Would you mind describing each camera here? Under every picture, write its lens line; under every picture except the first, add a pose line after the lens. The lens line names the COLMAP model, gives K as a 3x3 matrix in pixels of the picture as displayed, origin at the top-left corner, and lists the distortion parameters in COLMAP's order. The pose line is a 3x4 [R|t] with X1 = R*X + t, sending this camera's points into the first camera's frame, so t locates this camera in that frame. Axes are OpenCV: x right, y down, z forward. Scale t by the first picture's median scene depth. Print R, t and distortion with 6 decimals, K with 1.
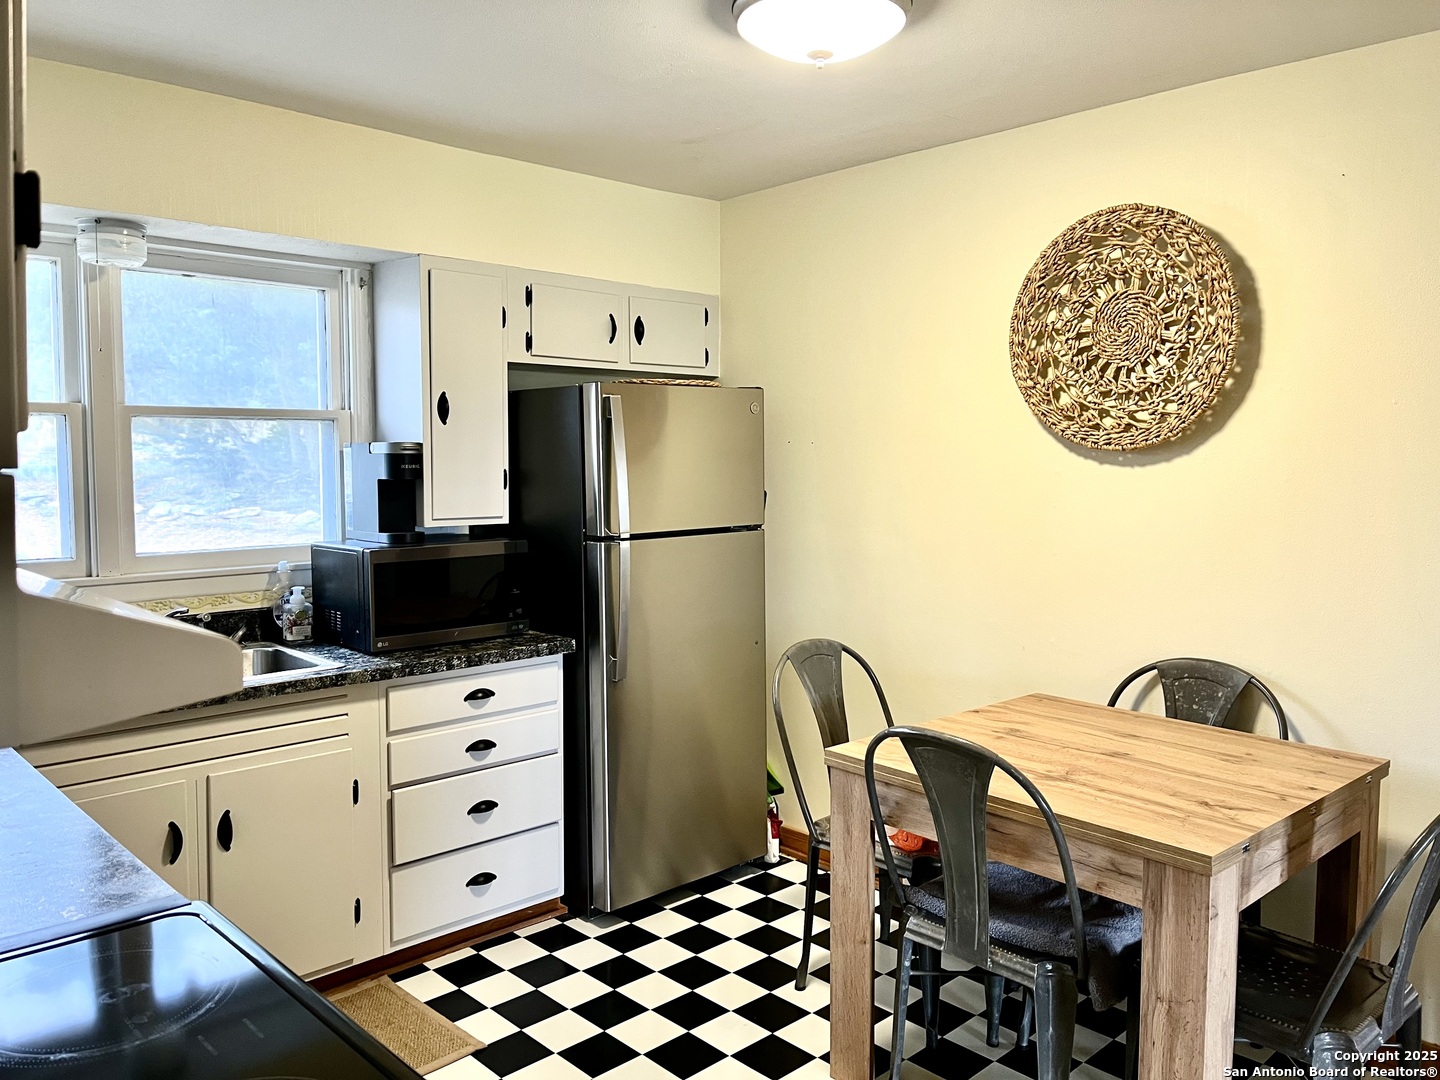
lens RADIAL K [[1086.5, 0, 715.9], [0, 1086.5, 539.3], [0, 0, 1]] dist [0.008510, -0.001664]
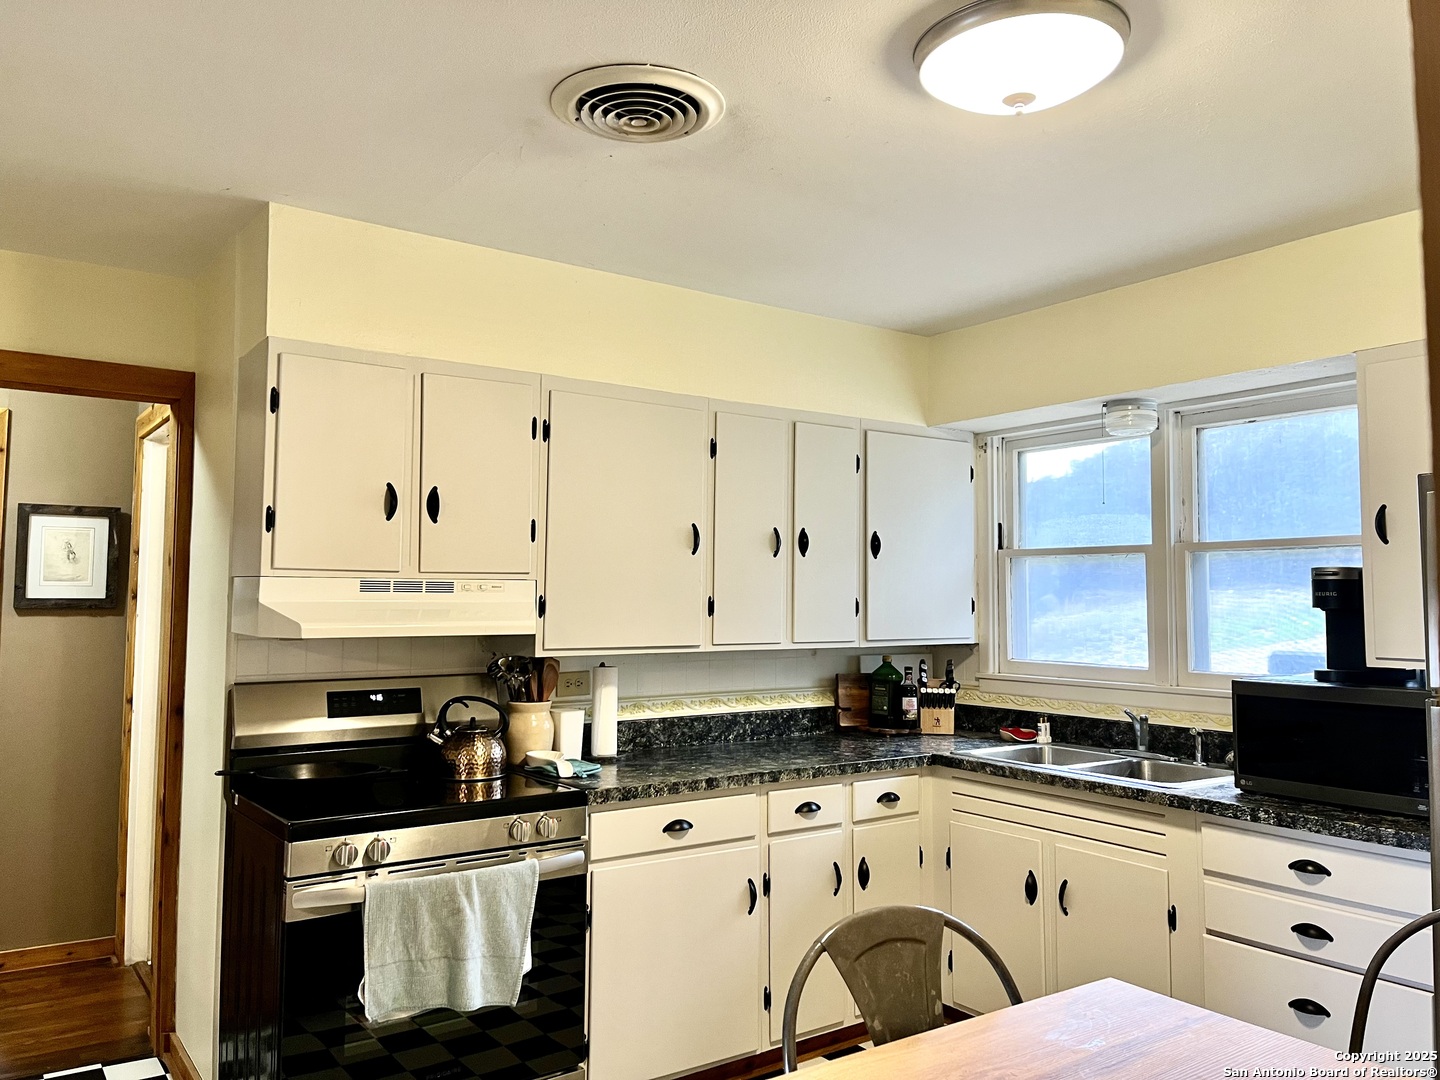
lens RADIAL K [[1086.5, 0, 719.8], [0, 1086.5, 534.9], [0, 0, 1]] dist [0.008510, -0.001664]
pose [[-0.144049, -0.053370, -0.988130, 0.702771], [-0.076486, 0.996158, -0.042654, -0.041813], [0.986610, 0.069433, -0.147578, 0.673236]]
